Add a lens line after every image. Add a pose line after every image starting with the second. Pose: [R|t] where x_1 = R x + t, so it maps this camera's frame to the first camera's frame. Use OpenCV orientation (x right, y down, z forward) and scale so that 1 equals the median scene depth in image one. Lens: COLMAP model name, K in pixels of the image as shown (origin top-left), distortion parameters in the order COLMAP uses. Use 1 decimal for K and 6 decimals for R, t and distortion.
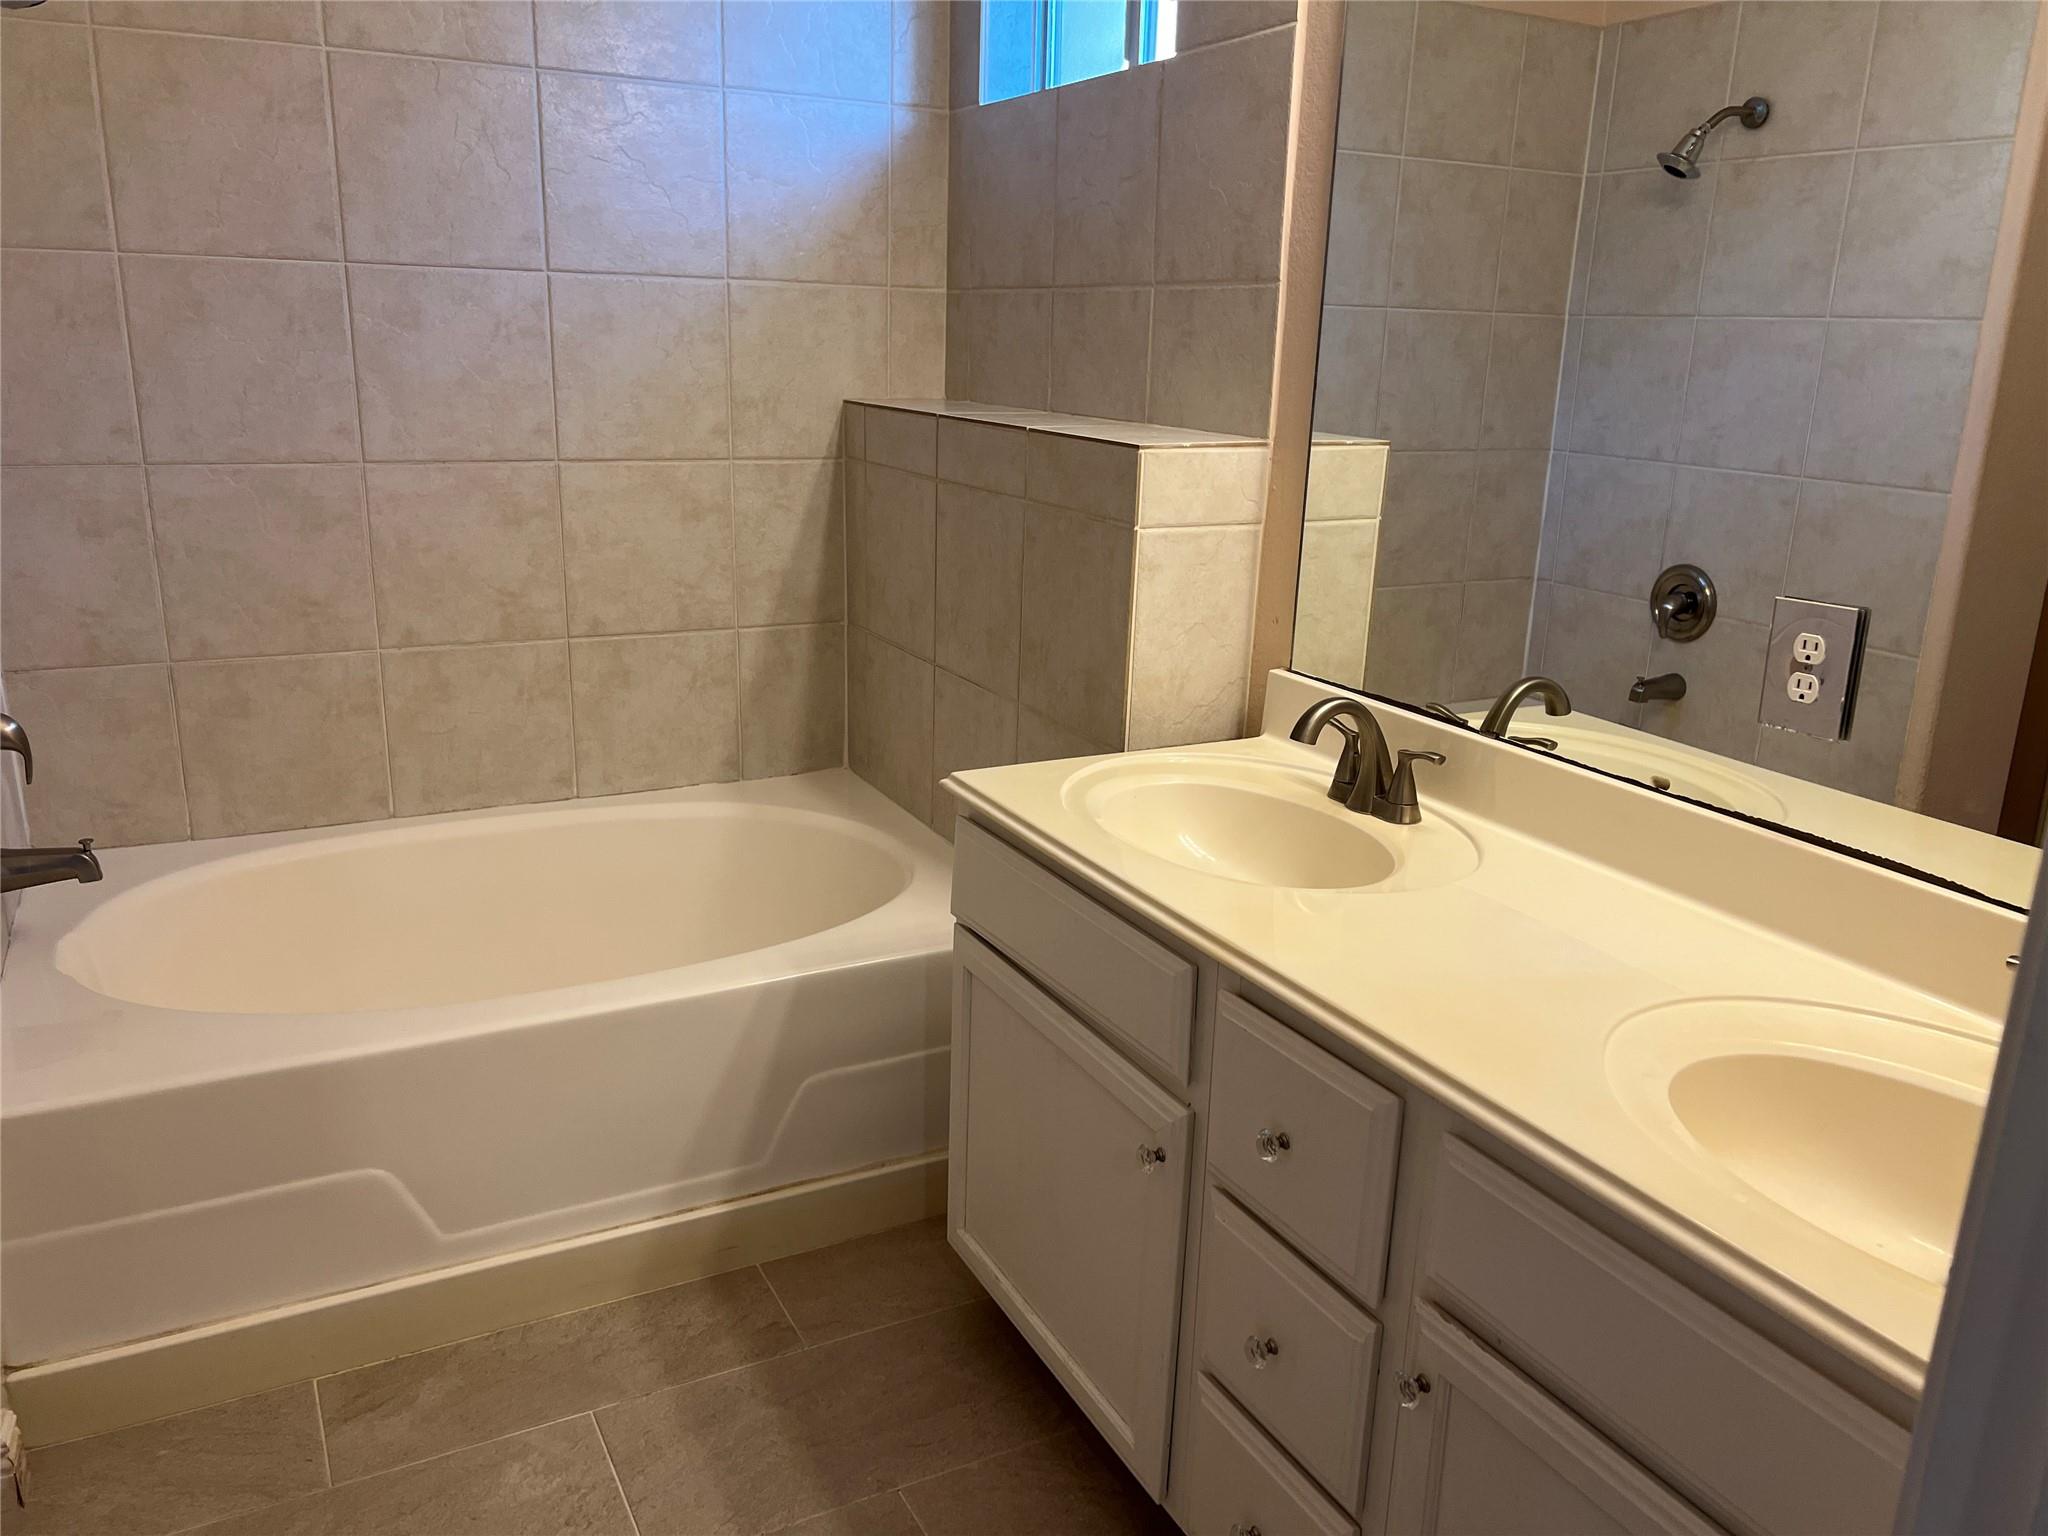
lens RADIAL K [[1535.7, 0, 1032.7], [0, 1535.7, 783.0], [0, 0, 1]] dist [0.047486, -0.058910]
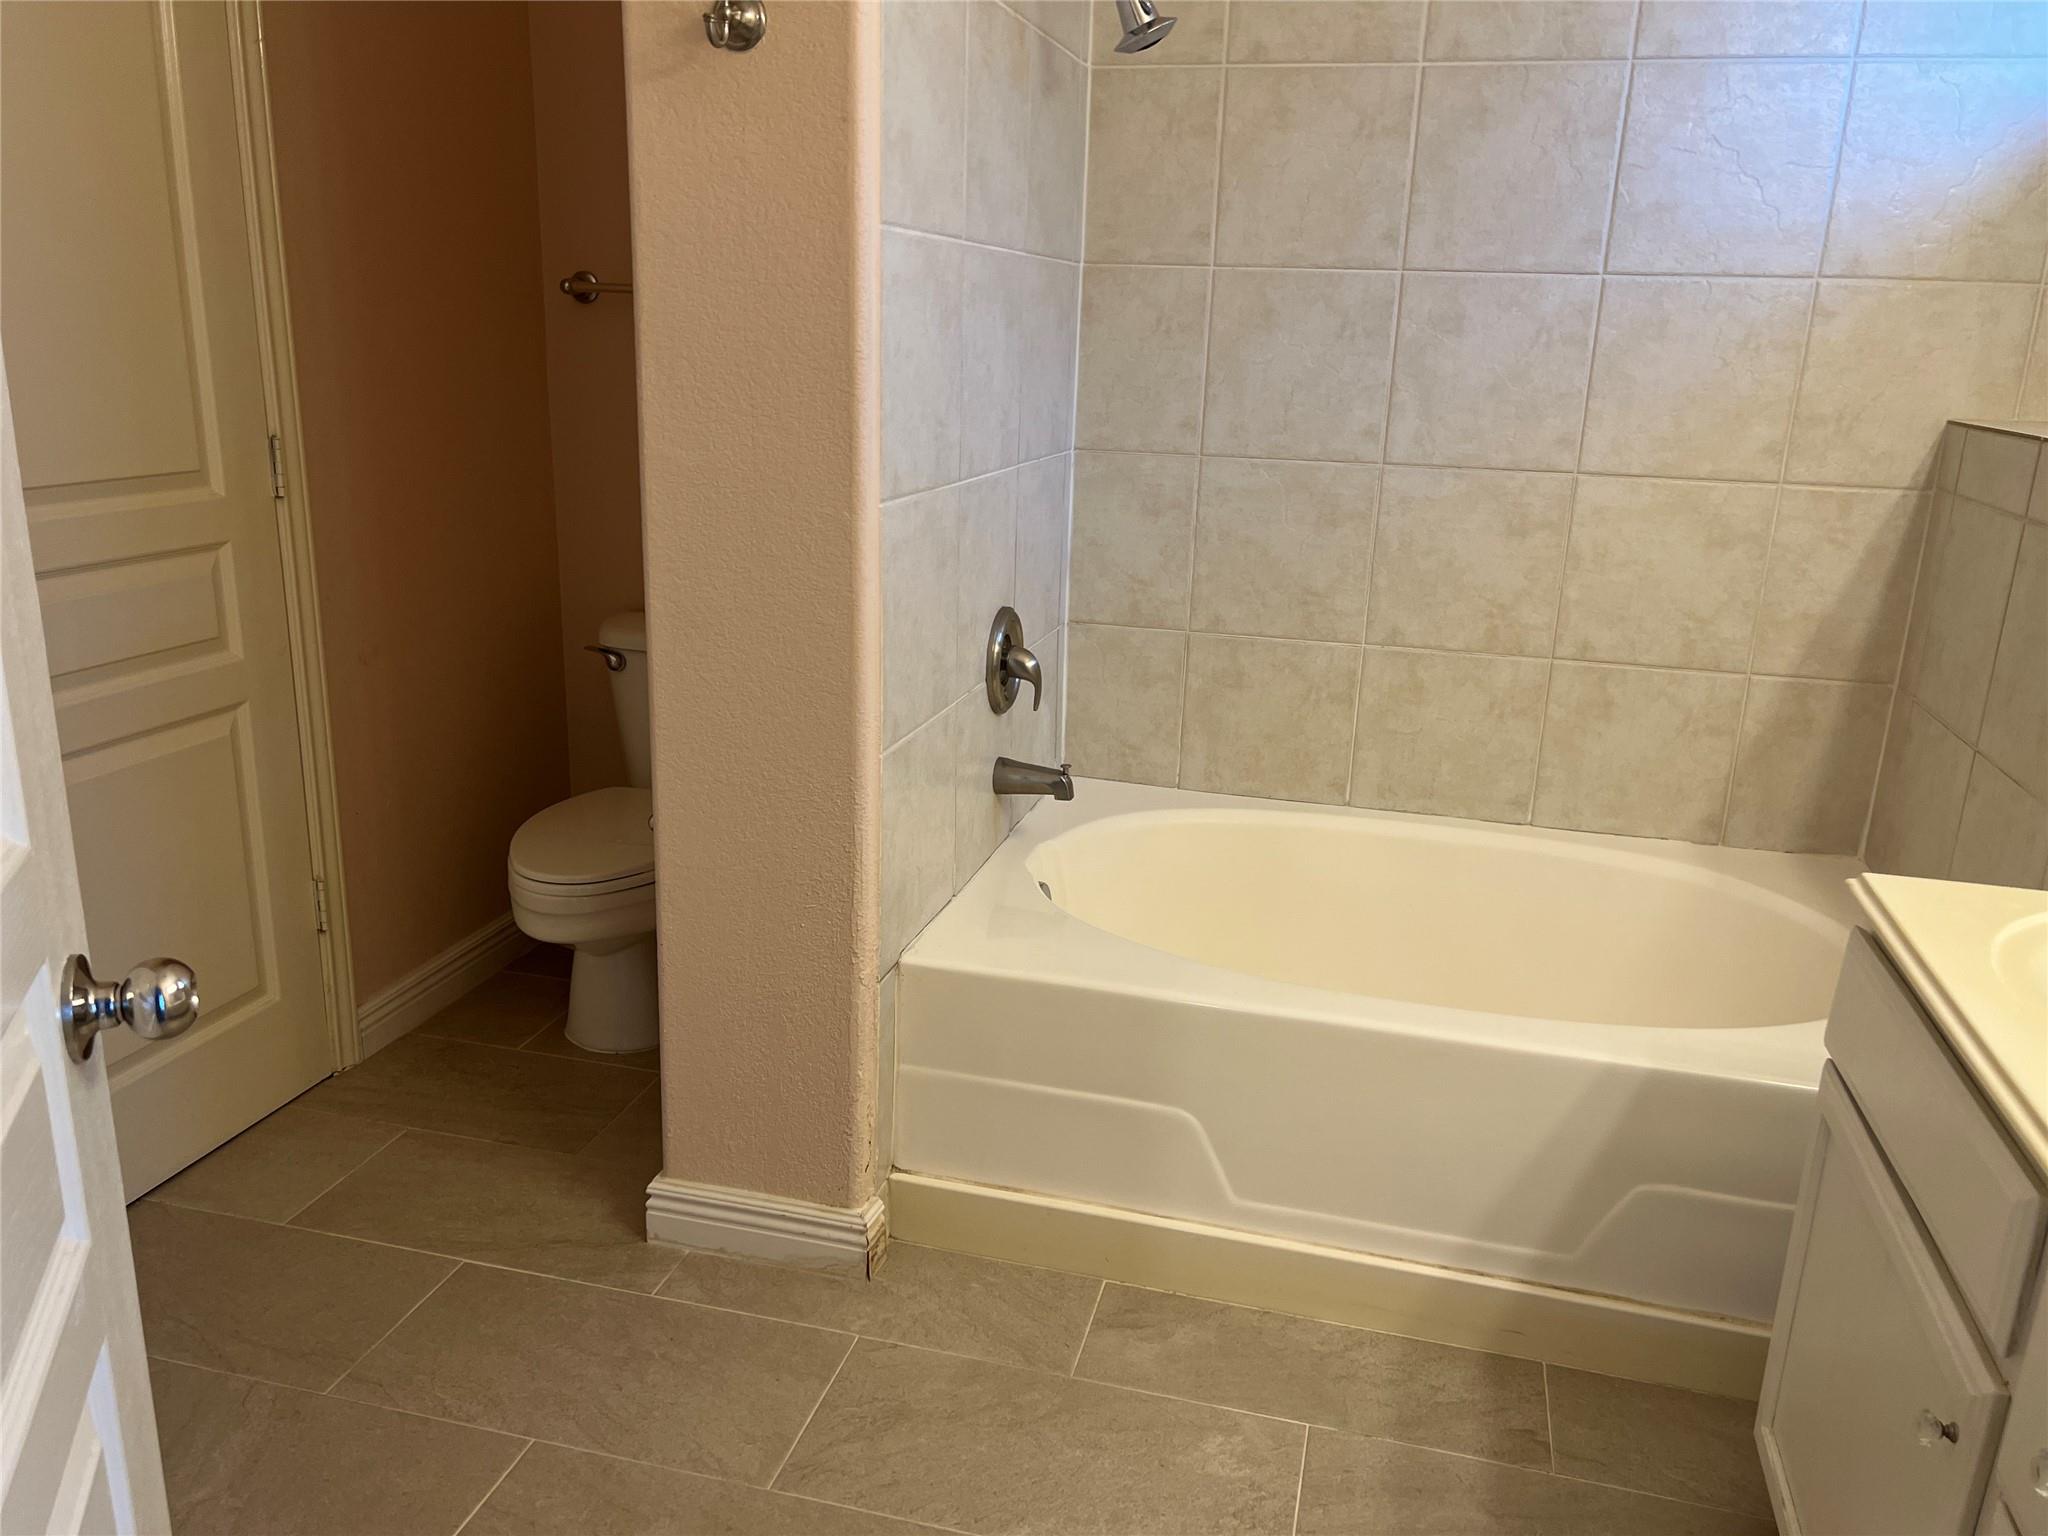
lens RADIAL K [[1535.7, 0, 1010.2], [0, 1535.7, 785.7], [0, 0, 1]] dist [0.047486, -0.058910]
pose [[0.732645, 0.189464, -0.653708, 0.106083], [-0.200340, 0.977954, 0.058908, -0.007048], [0.650457, 0.087805, 0.754451, 0.077788]]
